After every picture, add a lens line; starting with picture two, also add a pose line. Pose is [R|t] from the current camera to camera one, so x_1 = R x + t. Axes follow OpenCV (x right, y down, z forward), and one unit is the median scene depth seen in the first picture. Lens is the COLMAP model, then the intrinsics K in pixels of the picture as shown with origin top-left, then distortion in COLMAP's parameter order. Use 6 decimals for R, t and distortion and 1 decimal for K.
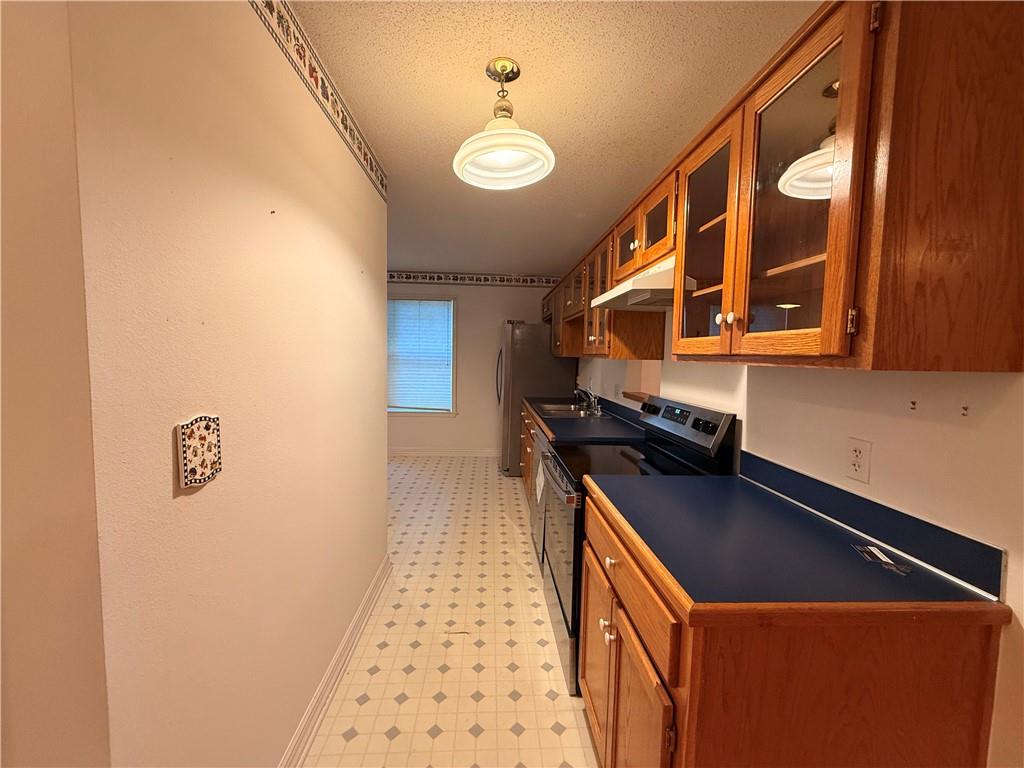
lens RADIAL K [[408.2, 0, 512.0], [0, 408.2, 384.0], [0, 0, 1]] dist [-0.000998, -0.000267]
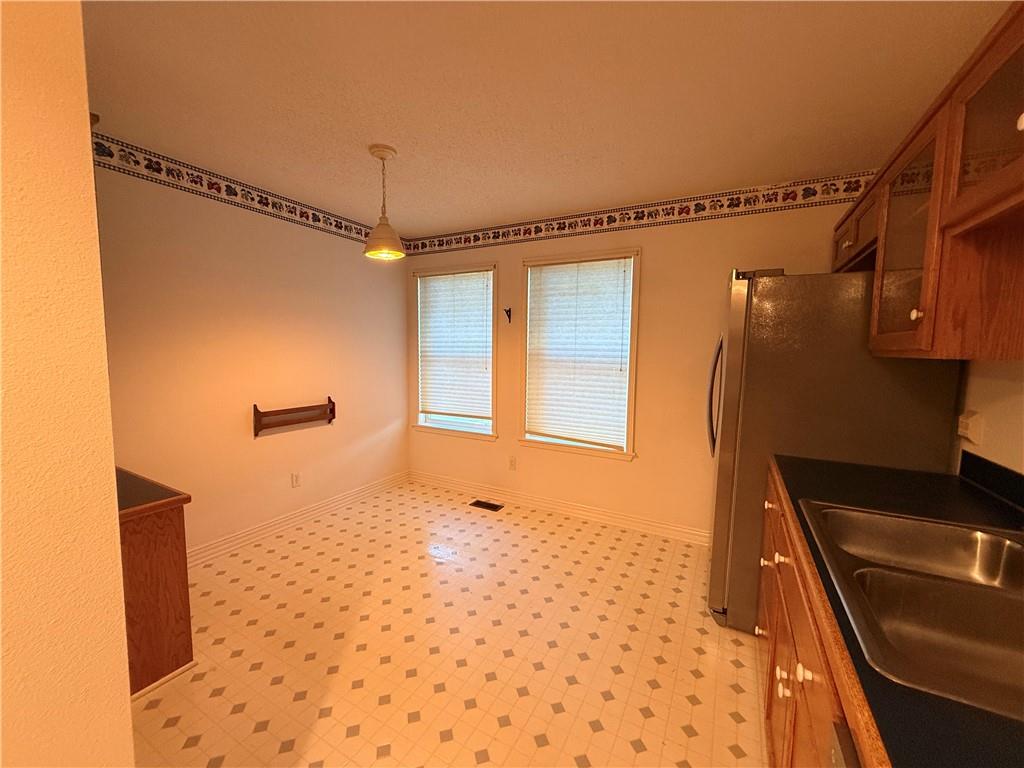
lens RADIAL K [[408.2, 0, 512.0], [0, 408.2, 384.0], [0, 0, 1]] dist [-0.000998, -0.000267]
pose [[0.854161, 0.041115, -0.518380, 0.011069], [-0.040543, 0.999100, 0.012438, -0.029183], [0.518425, 0.010392, 0.855060, 0.435793]]
